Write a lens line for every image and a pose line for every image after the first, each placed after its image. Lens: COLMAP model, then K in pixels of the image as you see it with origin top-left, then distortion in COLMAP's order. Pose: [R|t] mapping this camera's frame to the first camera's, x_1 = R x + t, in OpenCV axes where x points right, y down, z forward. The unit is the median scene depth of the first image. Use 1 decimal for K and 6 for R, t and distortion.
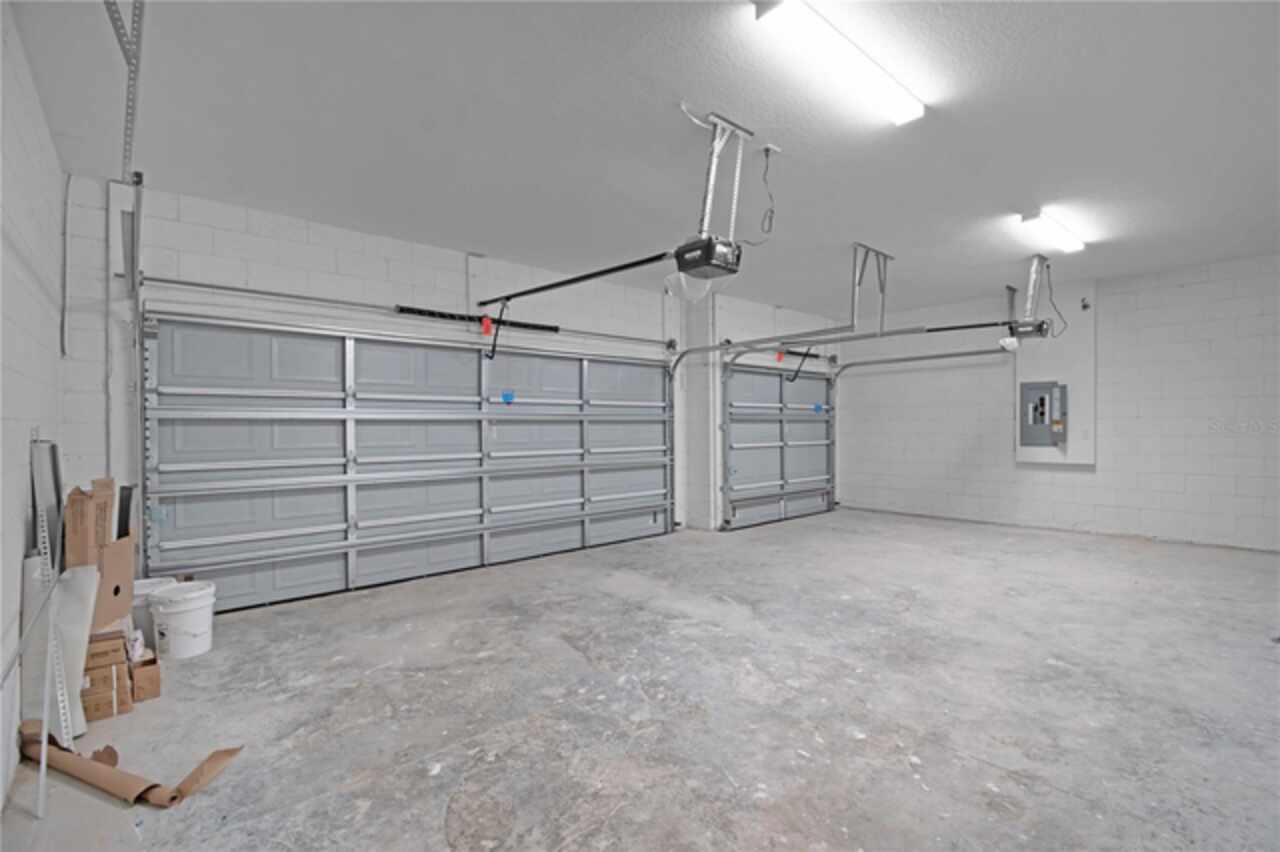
lens RADIAL K [[584.0, 0, 637.8], [0, 584.0, 427.6], [0, 0, 1]] dist [-0.005419, -0.009328]
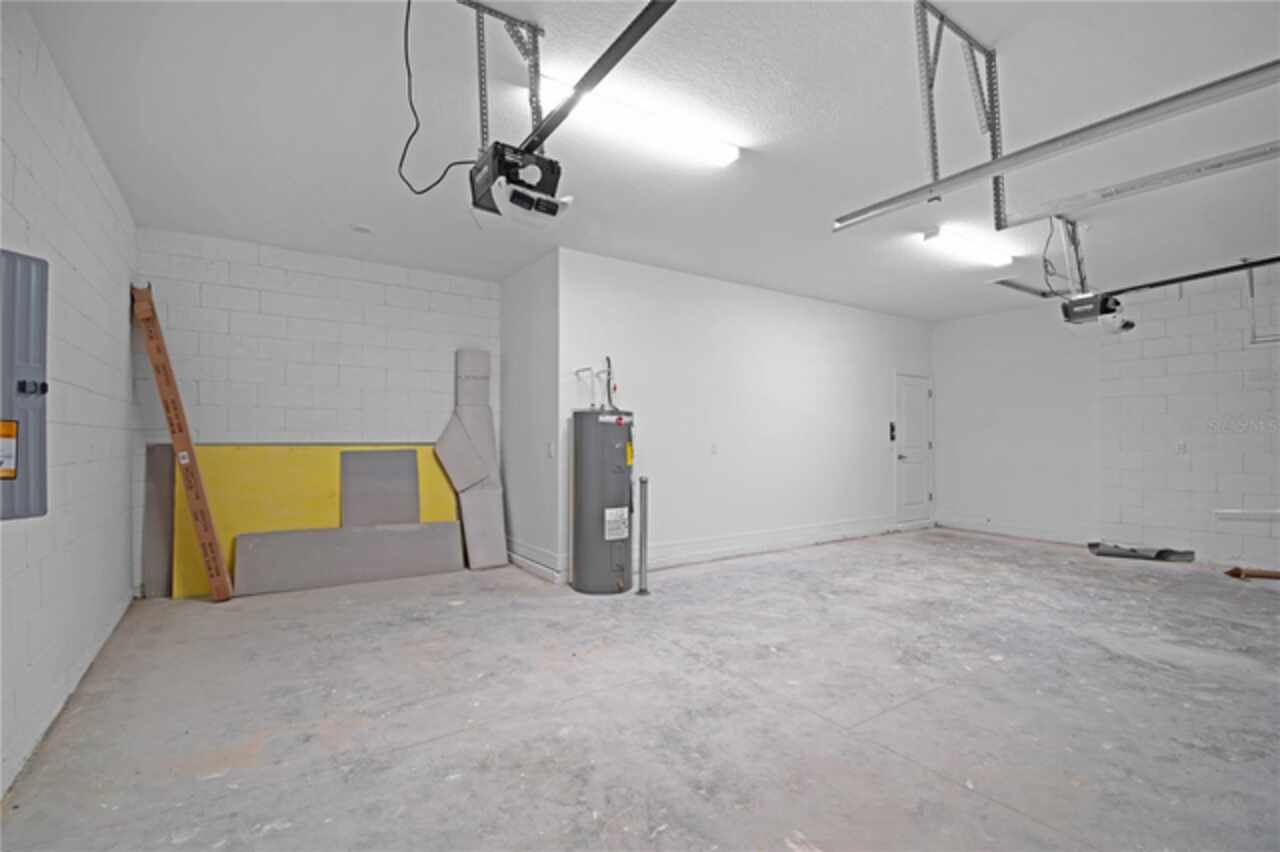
lens RADIAL K [[584.0, 0, 643.6], [0, 584.0, 435.1], [0, 0, 1]] dist [-0.005419, -0.009328]
pose [[-0.993086, 0.004067, 0.117322, 0.858373], [0.004046, 0.999992, -0.000420, -0.006710], [-0.117323, 0.000058, -0.993094, 2.138753]]
